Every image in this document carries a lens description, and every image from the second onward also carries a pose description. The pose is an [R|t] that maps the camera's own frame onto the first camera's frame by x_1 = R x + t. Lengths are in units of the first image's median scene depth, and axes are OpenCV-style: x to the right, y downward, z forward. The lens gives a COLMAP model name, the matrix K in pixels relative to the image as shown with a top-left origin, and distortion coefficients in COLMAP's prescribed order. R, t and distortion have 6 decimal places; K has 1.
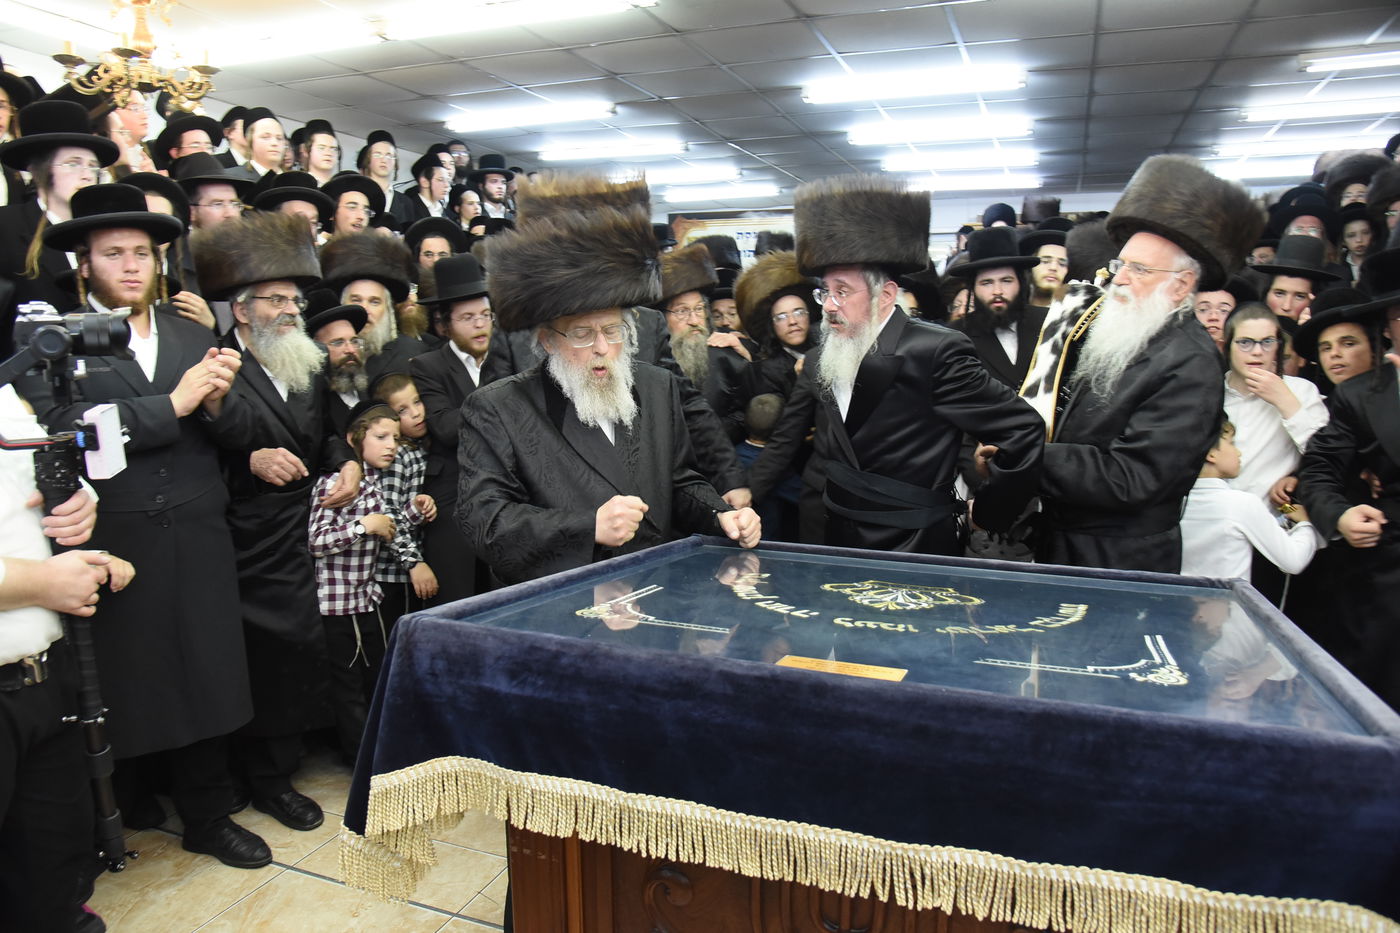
lens RADIAL K [[952.5, 0, 699.5], [0, 952.5, 459.0], [0, 0, 1]] dist [-0.122693, 0.067041]
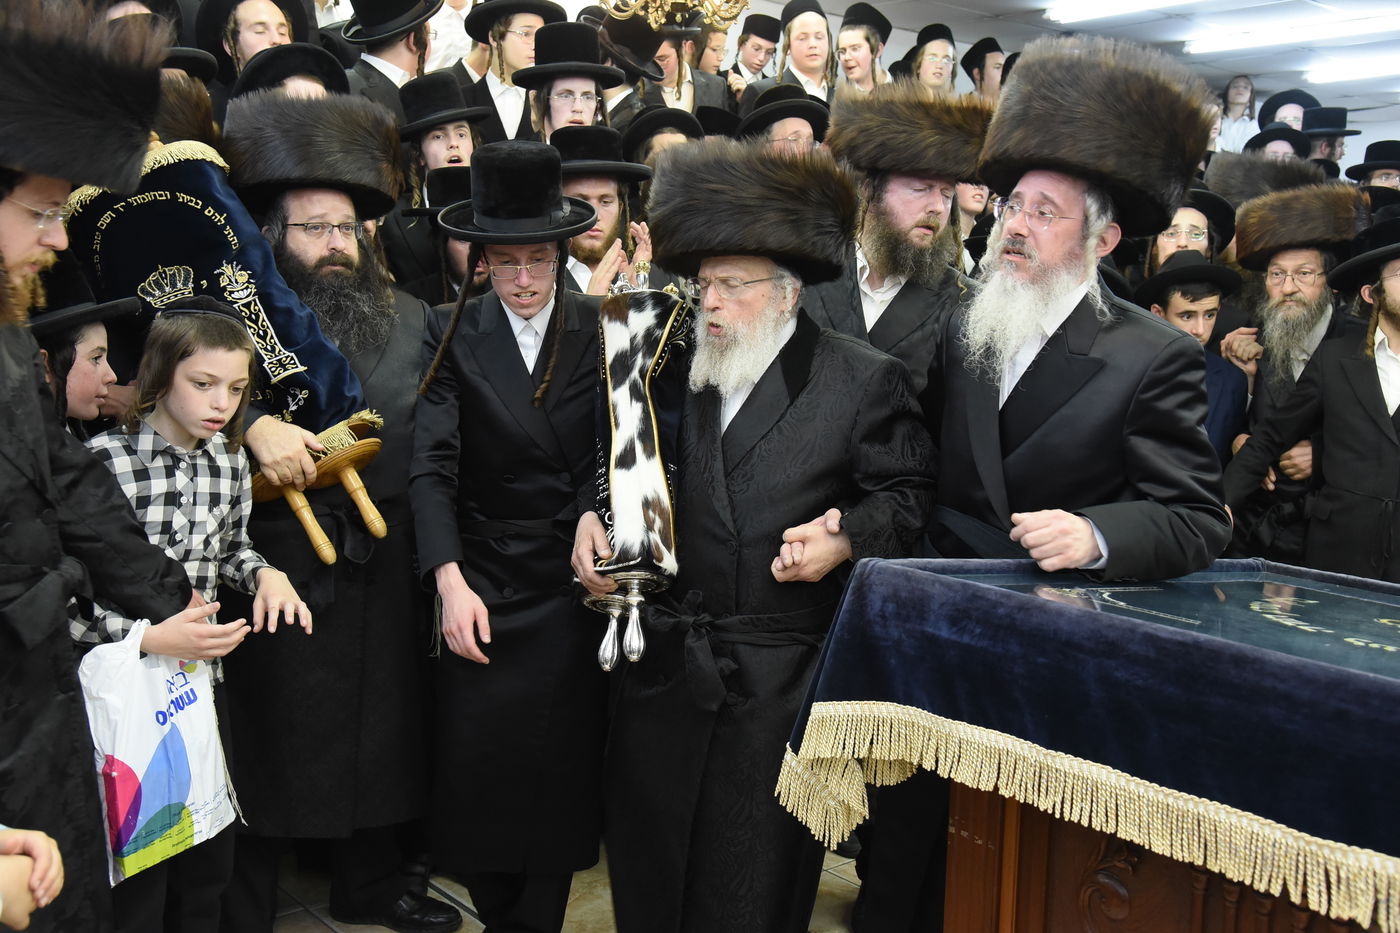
lens RADIAL K [[1403.7, 0, 695.9], [0, 1403.7, 461.4], [0, 0, 1]] dist [0.012817, 0.115092]
pose [[0.872572, 0.086079, -0.480841, 0.289440], [-0.096096, 0.995365, 0.003805, 0.078765], [0.478940, 0.042887, 0.876800, -0.507331]]
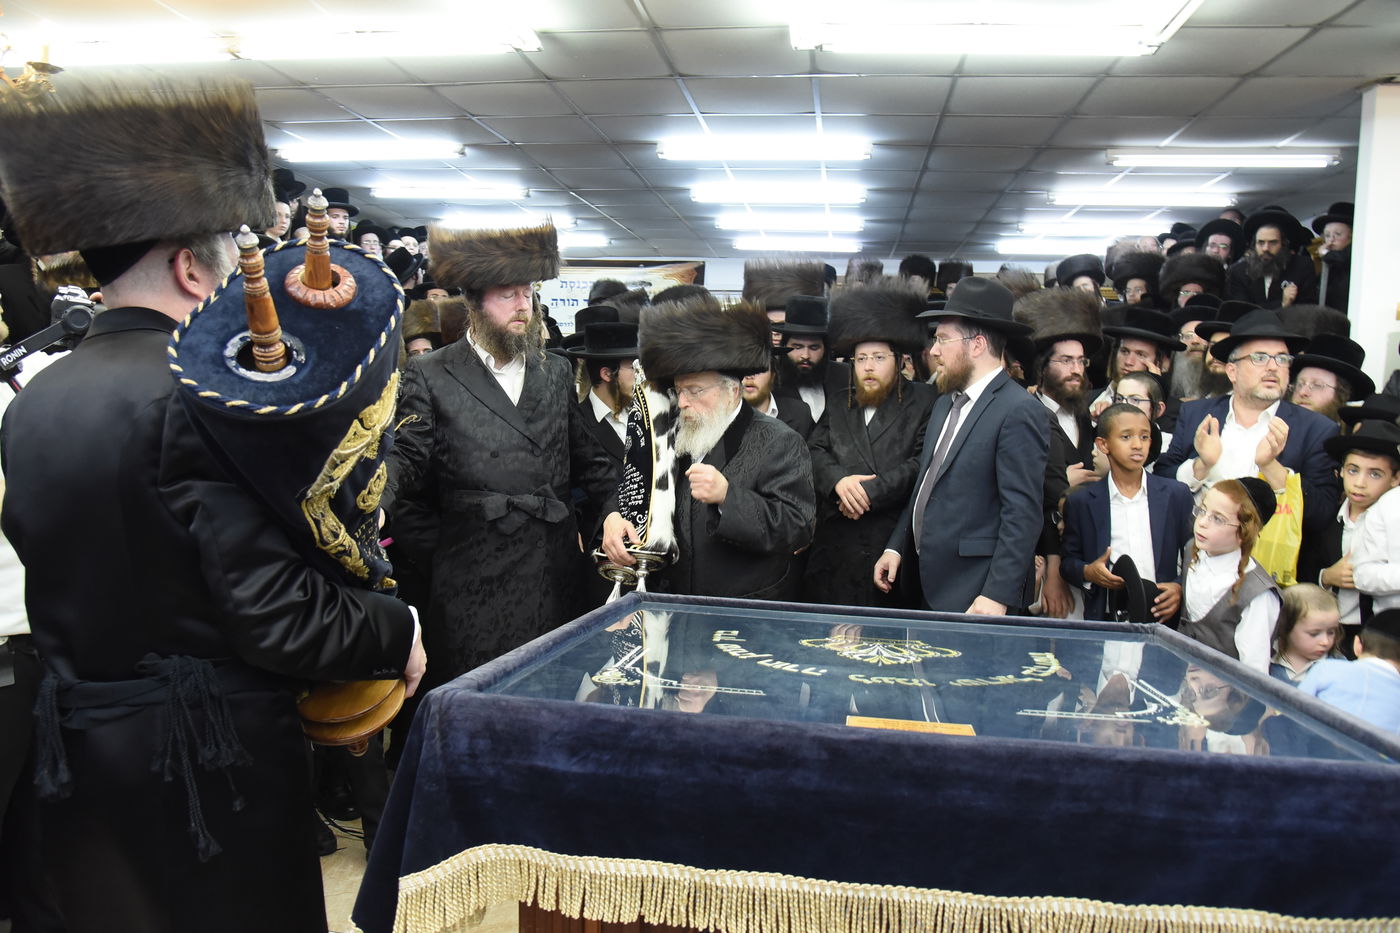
lens RADIAL K [[943.4, 0, 705.4], [0, 943.4, 469.2], [0, 0, 1]] dist [-0.120796, 0.068612]
pose [[0.975244, 0.012113, 0.220798, -0.286327], [-0.003422, 0.999206, -0.039699, -0.012359], [-0.221103, 0.037961, 0.974511, 0.070871]]
